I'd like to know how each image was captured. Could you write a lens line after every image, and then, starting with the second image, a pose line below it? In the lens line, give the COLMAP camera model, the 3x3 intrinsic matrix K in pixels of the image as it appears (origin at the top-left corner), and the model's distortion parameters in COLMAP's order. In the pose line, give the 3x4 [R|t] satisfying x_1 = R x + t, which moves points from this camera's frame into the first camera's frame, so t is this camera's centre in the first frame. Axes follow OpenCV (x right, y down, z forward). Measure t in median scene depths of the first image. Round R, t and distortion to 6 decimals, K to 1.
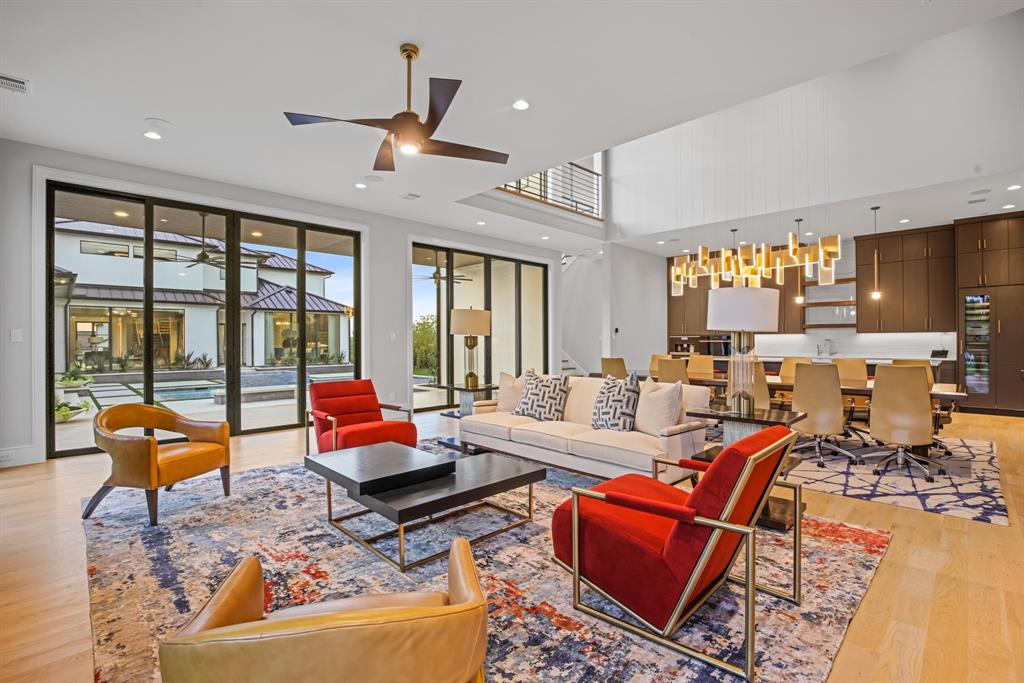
lens RADIAL K [[462.4, 0, 520.3], [0, 462.4, 340.1], [0, 0, 1]] dist [-0.021314, 0.002845]
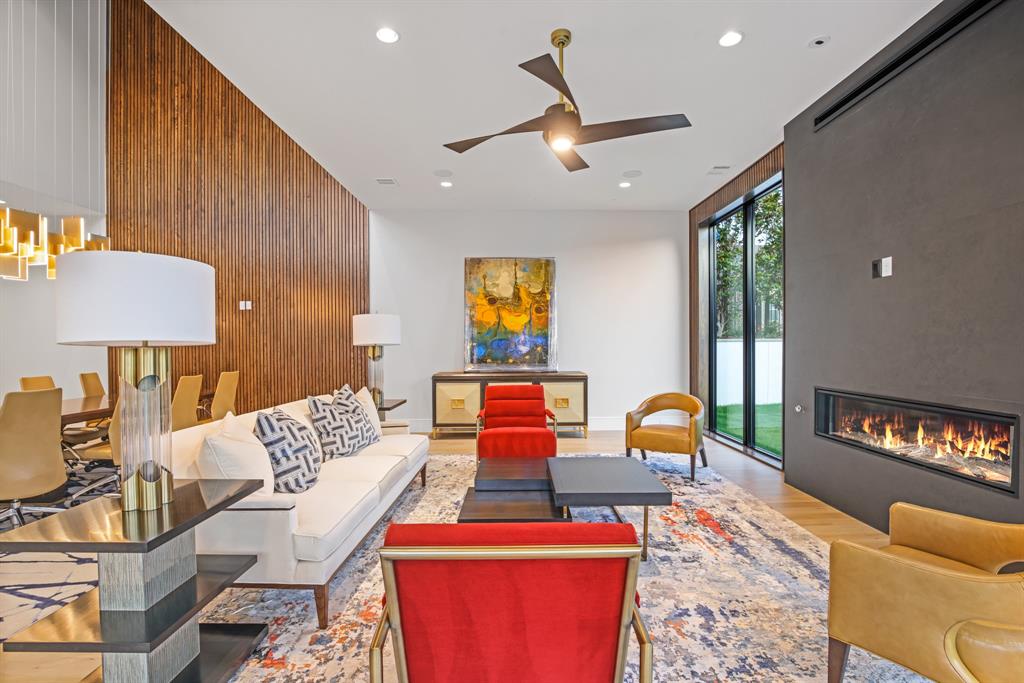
lens RADIAL K [[462.4, 0, 510.6], [0, 462.4, 346.3], [0, 0, 1]] dist [-0.021314, 0.002845]
pose [[-0.698009, 0.008509, 0.716039, -0.958829], [0.005254, 0.999963, -0.006762, -0.005828], [-0.716070, -0.000958, -0.698028, 1.987084]]
